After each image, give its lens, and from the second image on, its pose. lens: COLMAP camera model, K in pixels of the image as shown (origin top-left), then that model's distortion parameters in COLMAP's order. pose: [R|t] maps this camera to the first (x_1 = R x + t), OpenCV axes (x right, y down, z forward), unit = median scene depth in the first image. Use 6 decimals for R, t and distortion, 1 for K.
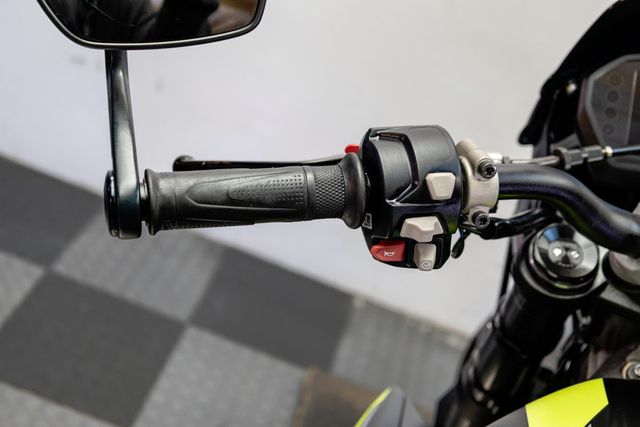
lens RADIAL K [[920.6, 0, 324.2], [0, 920.6, 215.0], [0, 0, 1]] dist [-0.004253, 0.049403]
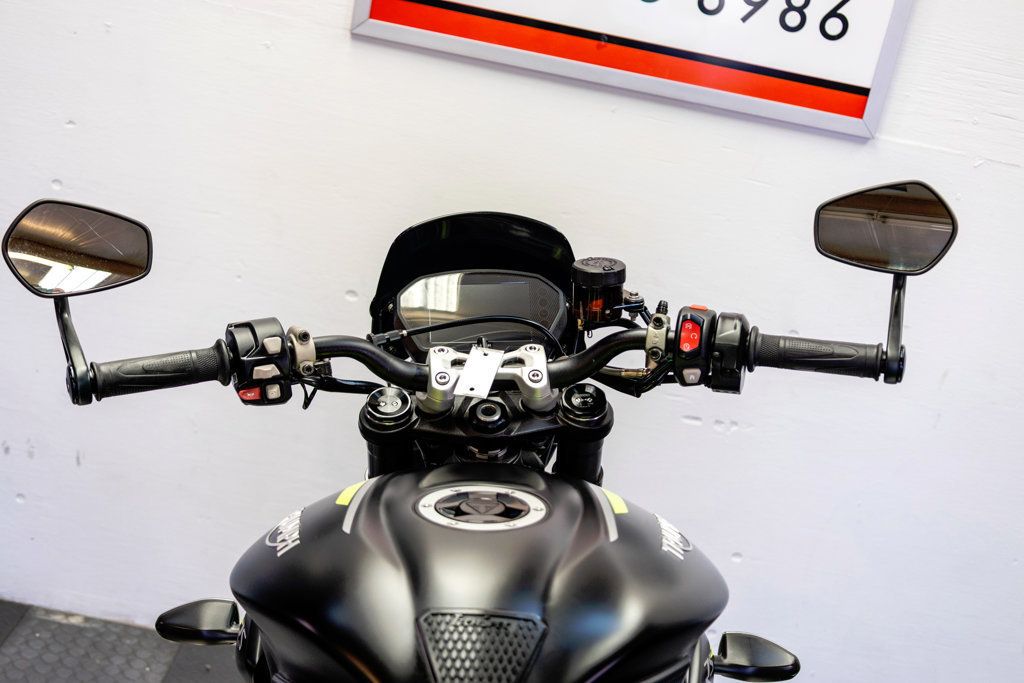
lens RADIAL K [[1473.0, 0, 518.8], [0, 1473.0, 343.9], [0, 0, 1]] dist [-0.004253, 0.049403]
pose [[0.972840, -0.153331, 0.173413, 0.094731], [0.191306, 0.954349, -0.229392, 0.642425], [-0.130324, 0.256337, 0.957762, -1.562228]]
